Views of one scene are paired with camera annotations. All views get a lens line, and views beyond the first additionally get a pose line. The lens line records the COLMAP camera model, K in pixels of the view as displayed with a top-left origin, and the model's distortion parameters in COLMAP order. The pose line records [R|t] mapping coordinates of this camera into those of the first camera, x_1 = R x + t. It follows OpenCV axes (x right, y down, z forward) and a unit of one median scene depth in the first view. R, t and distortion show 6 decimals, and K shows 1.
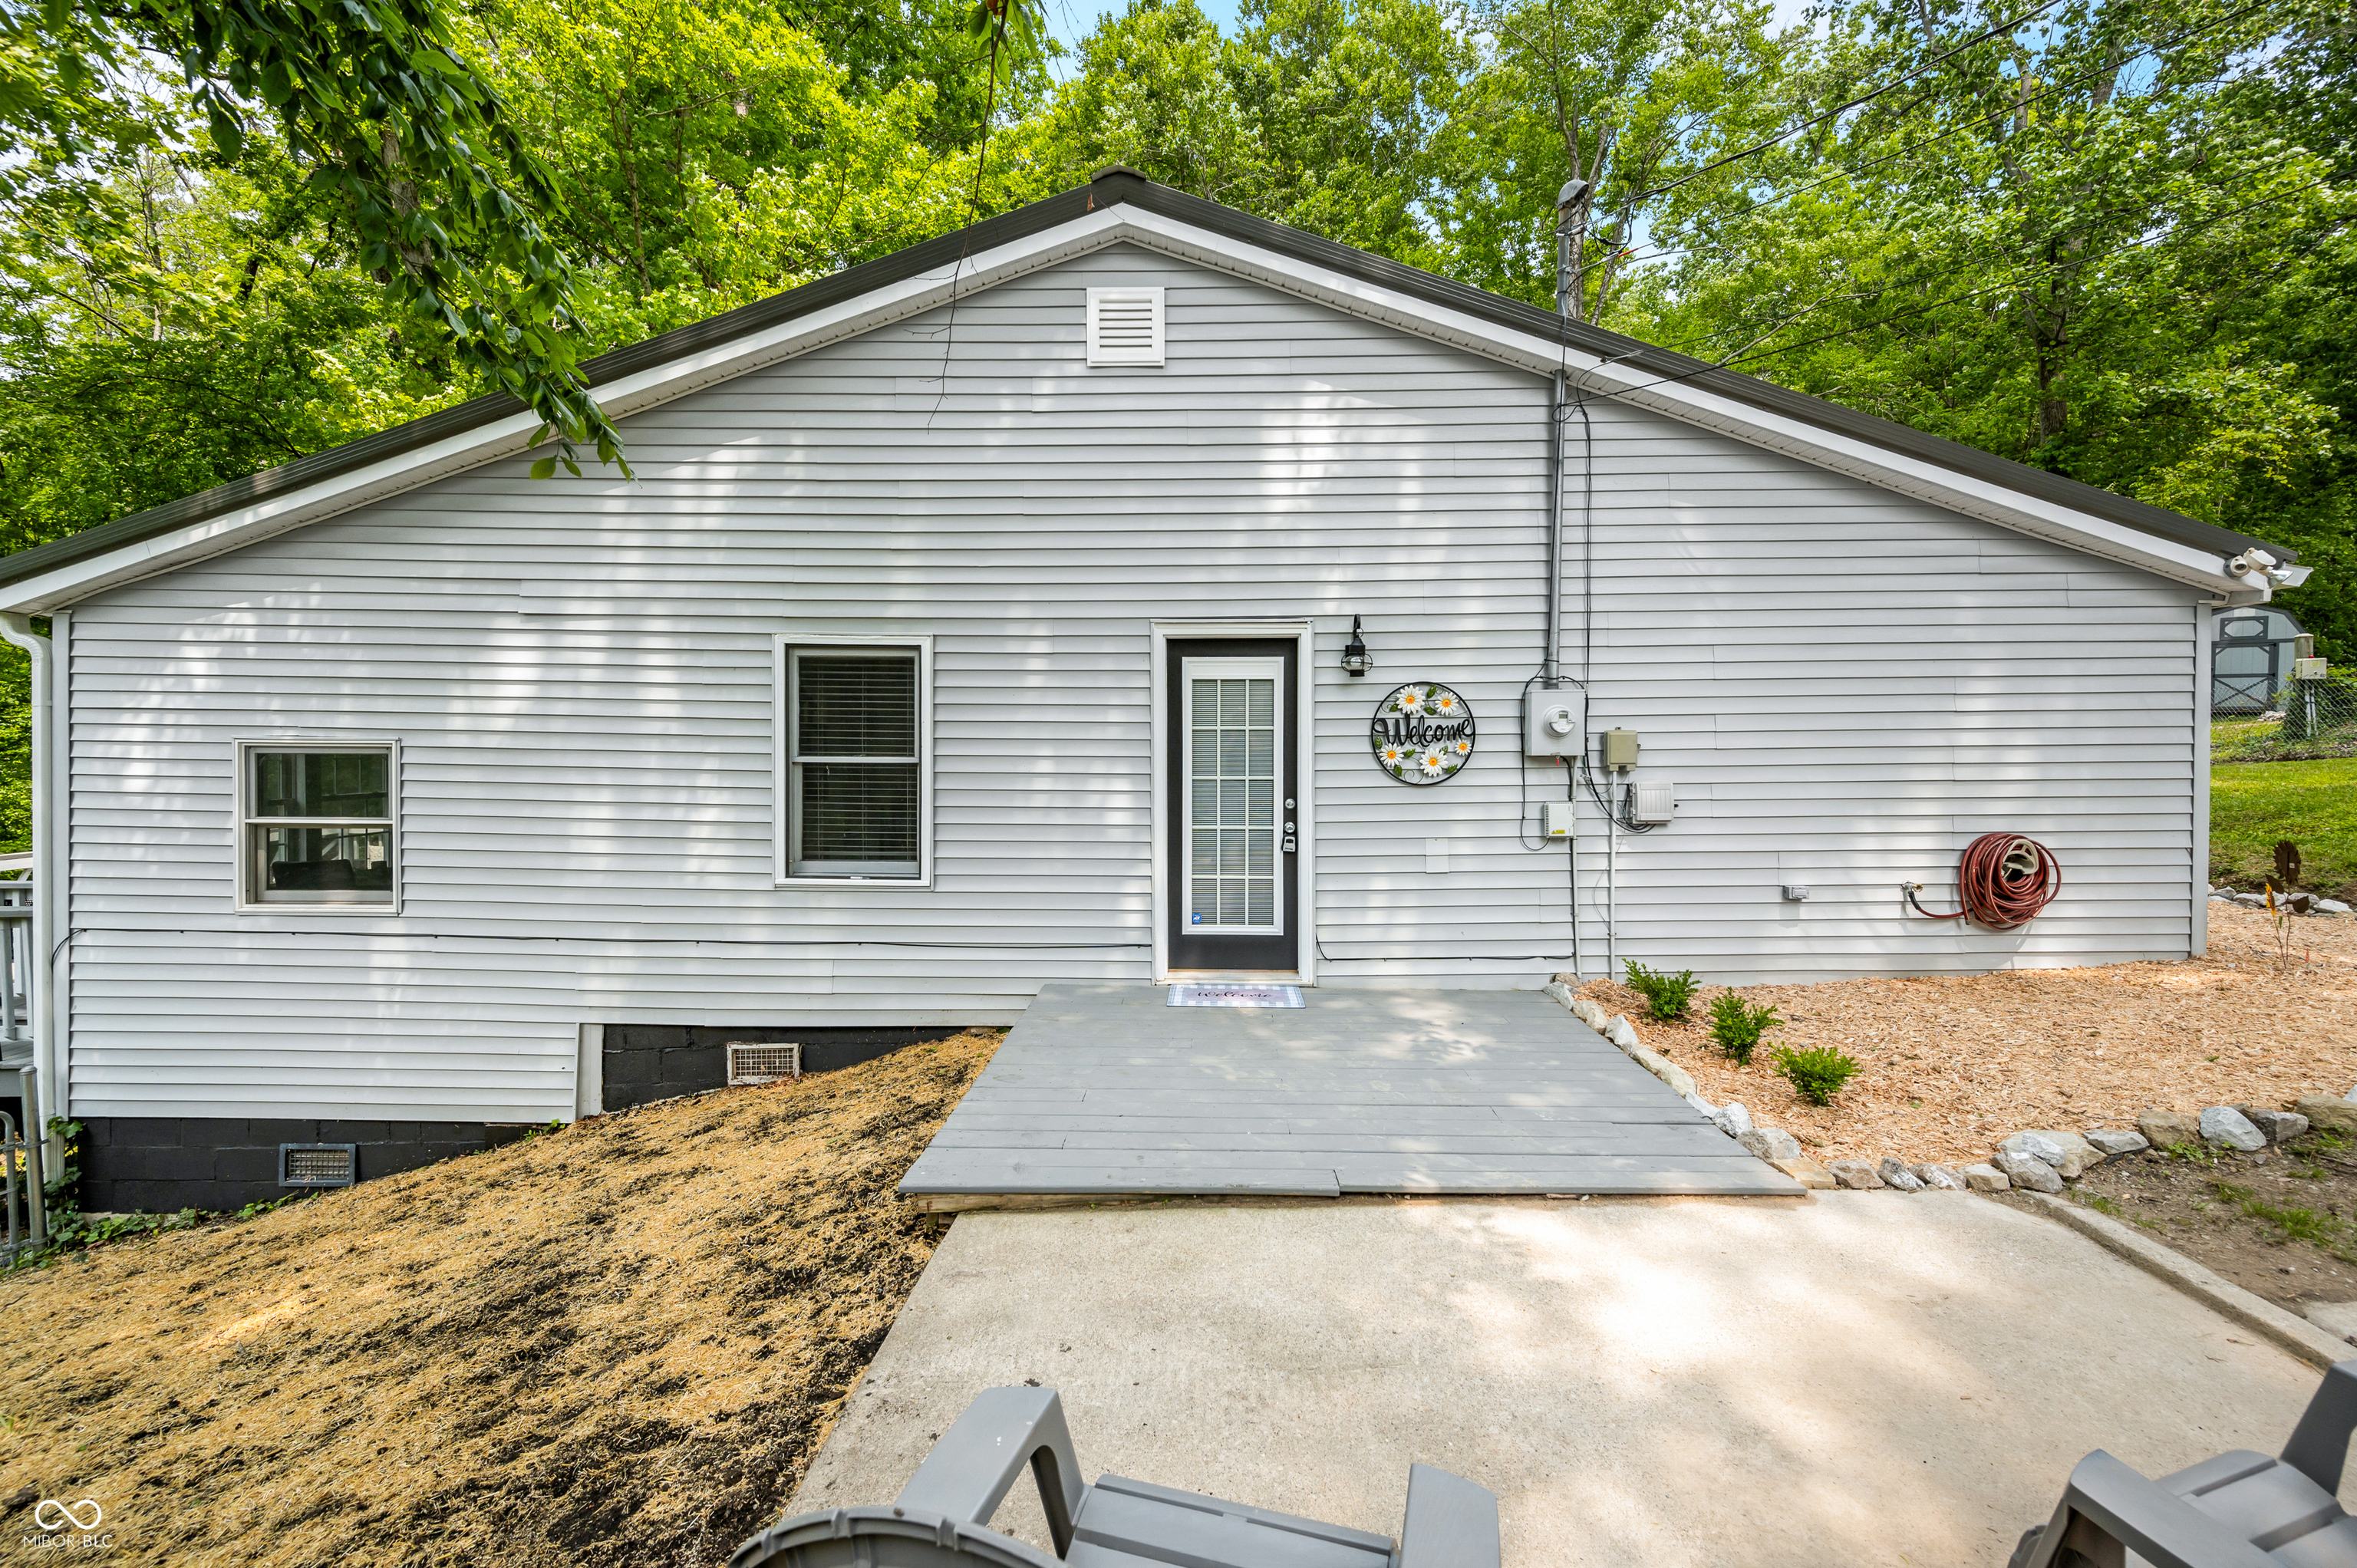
lens RADIAL K [[958.8, 0, 1182.2], [0, 958.8, 740.1], [0, 0, 1]] dist [-0.002590, -0.000556]
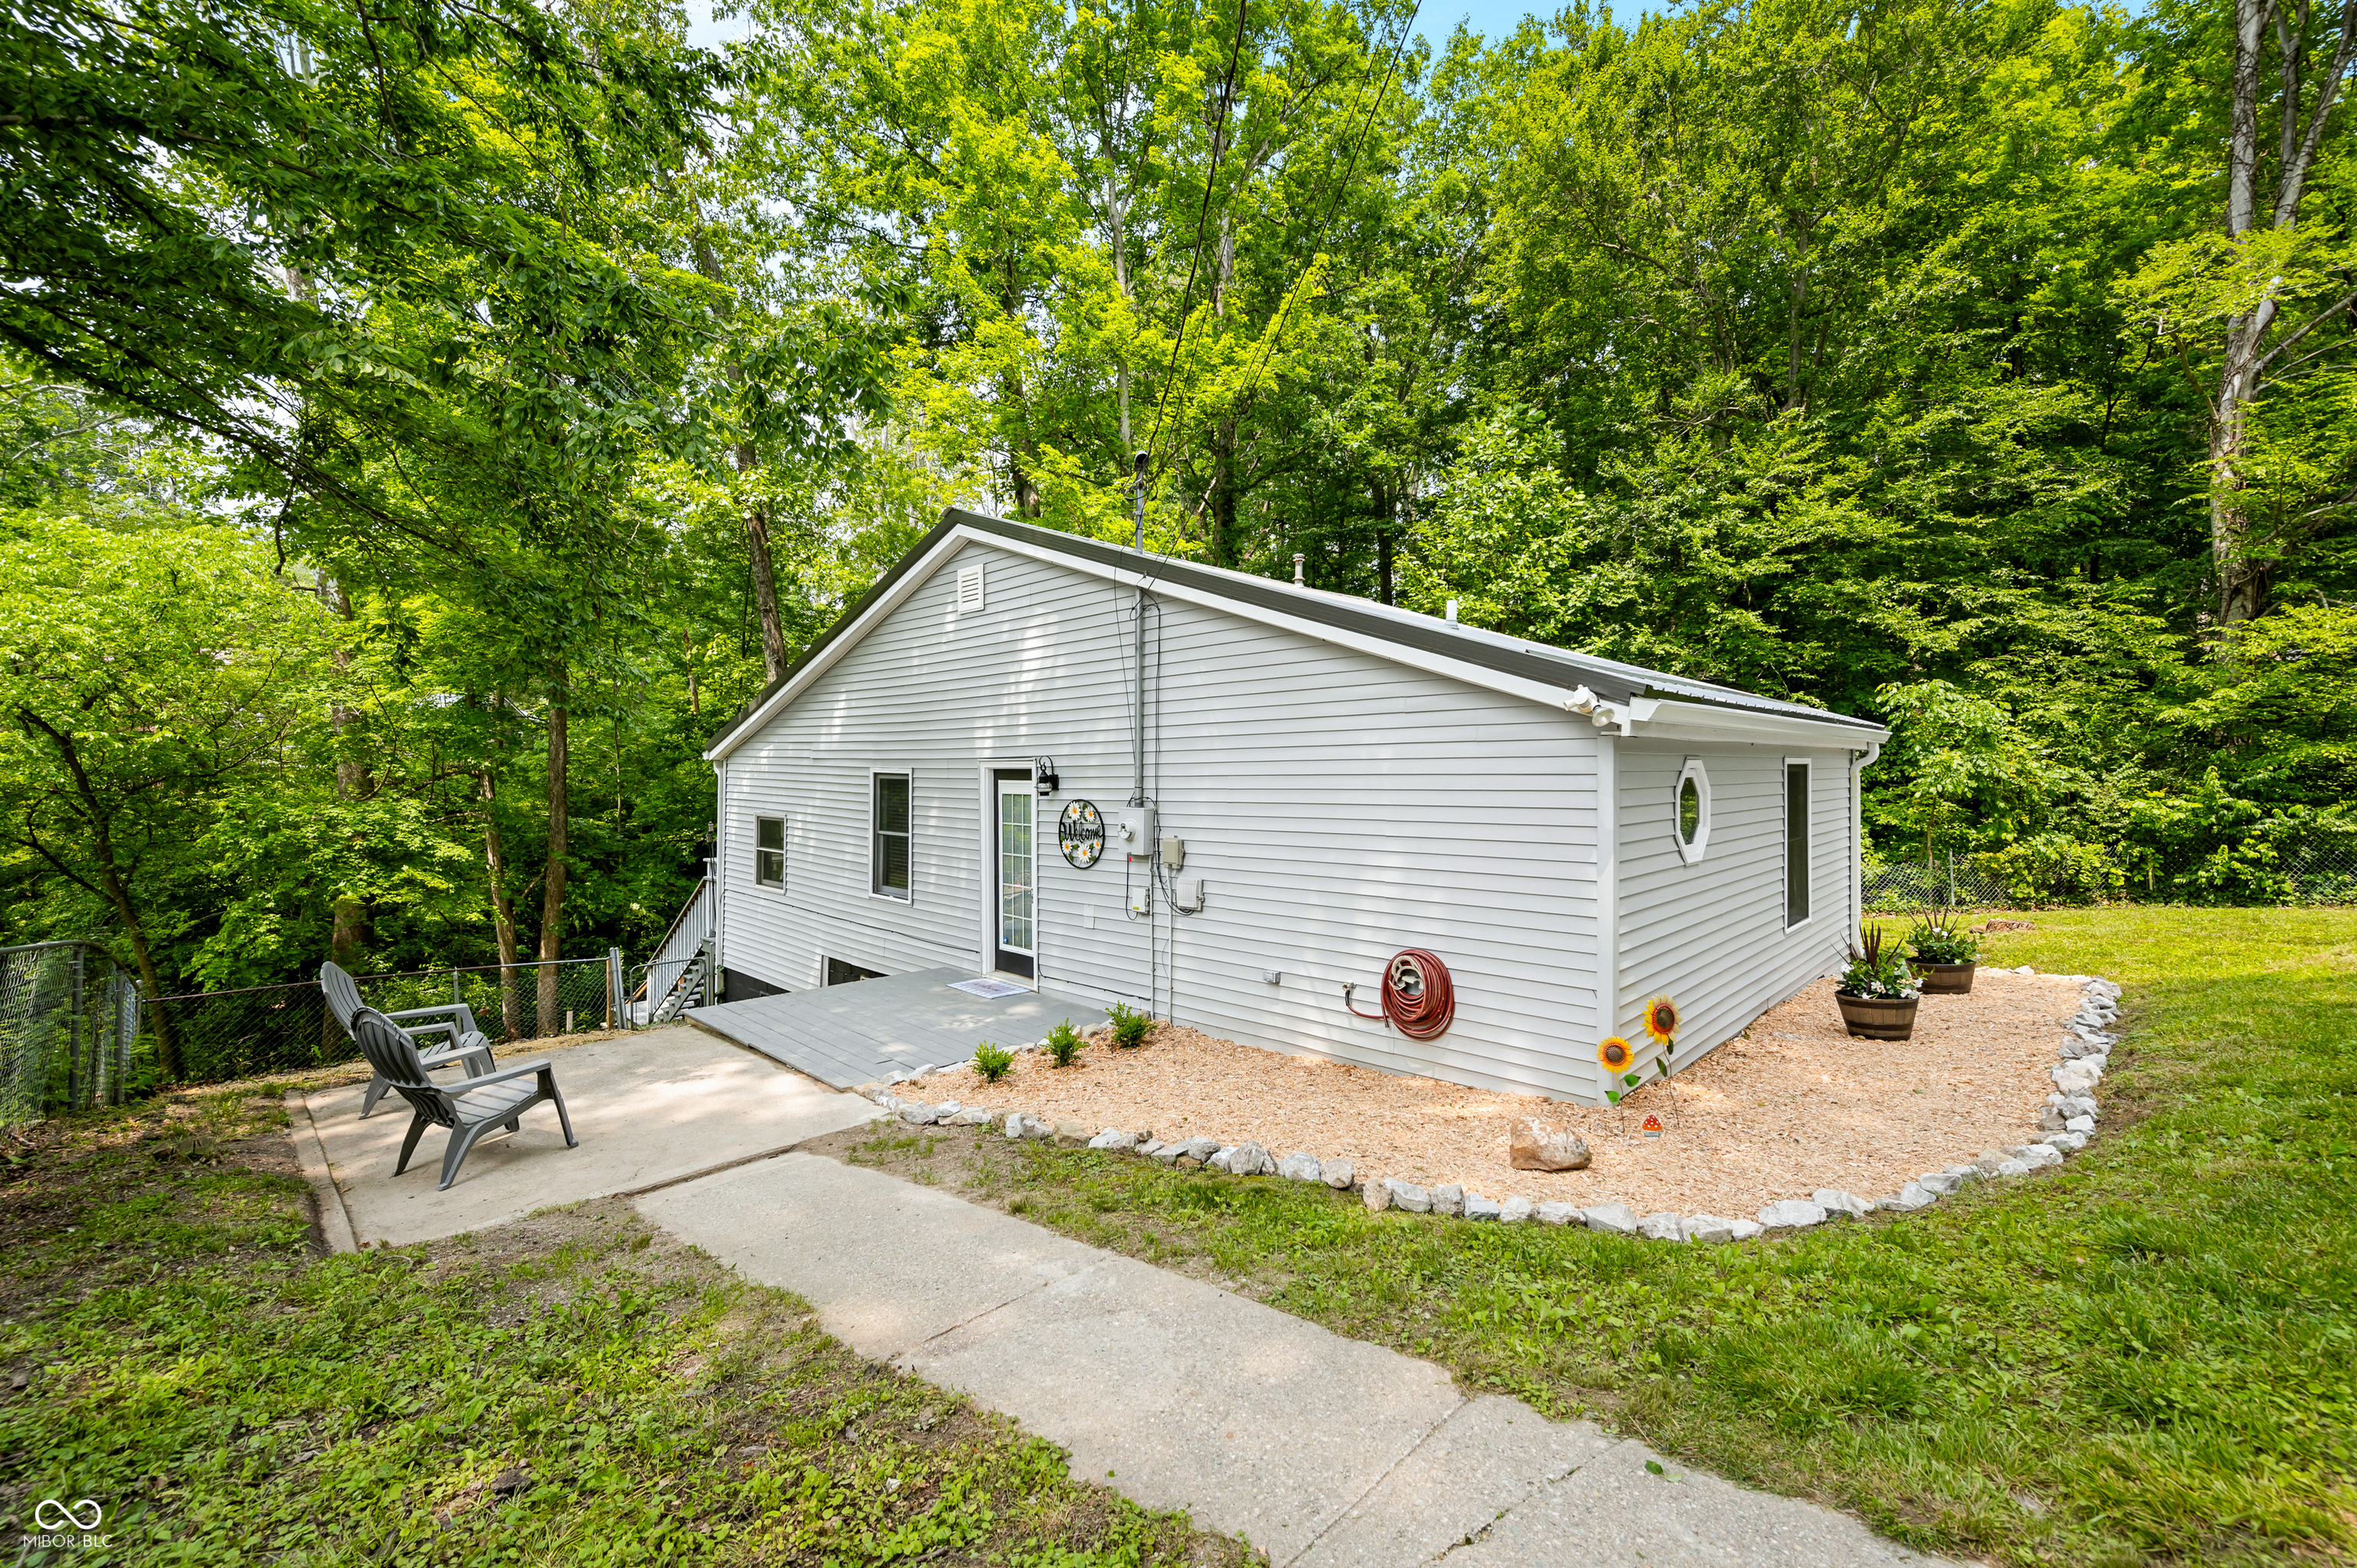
lens RADIAL K [[958.8, 0, 1182.2], [0, 958.8, 740.1], [0, 0, 1]] dist [-0.002590, -0.000556]
pose [[0.728813, -0.021643, -0.684371, 1.378753], [0.002998, 0.999592, -0.028418, -0.108975], [0.684707, 0.018660, 0.728580, 0.009544]]
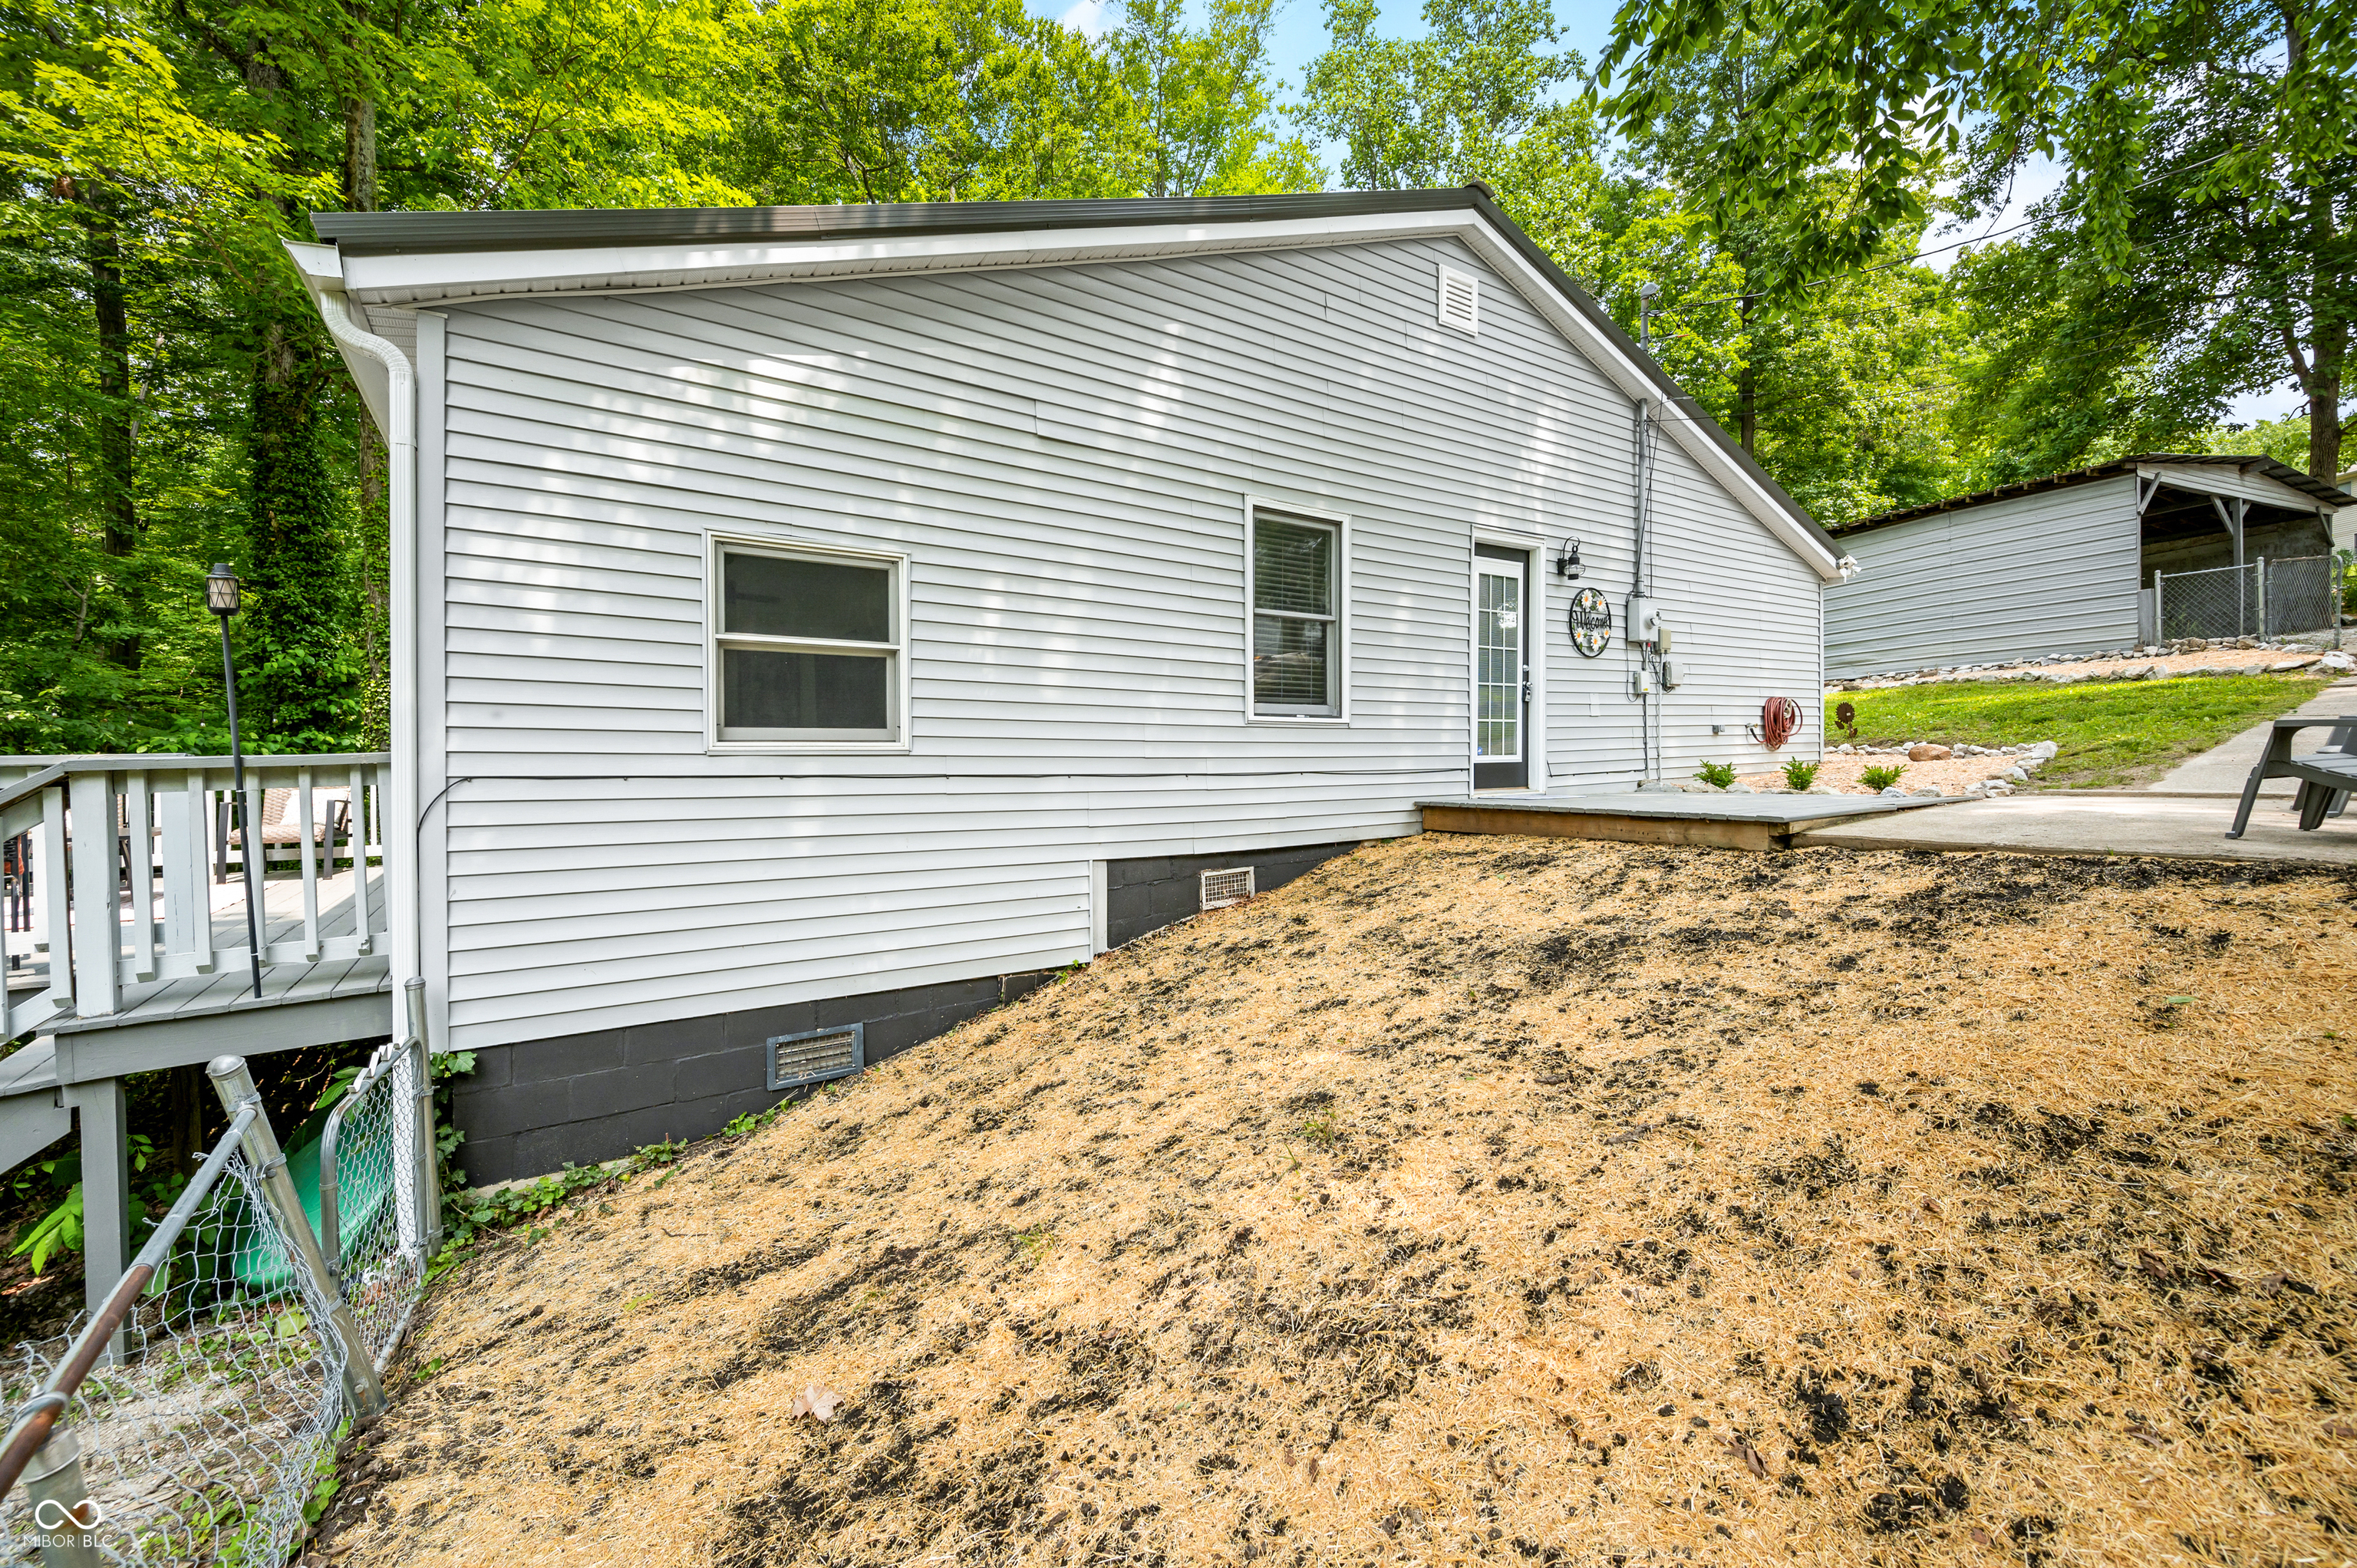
lens RADIAL K [[945.5, 0, 1172.3], [0, 945.5, 753.0], [0, 0, 1]] dist [-0.000771, 0.000119]
pose [[0.824002, -0.011302, 0.566474, -1.120057], [0.012144, 0.999924, 0.002285, 0.184779], [-0.566457, 0.004996, 0.824076, 0.146224]]
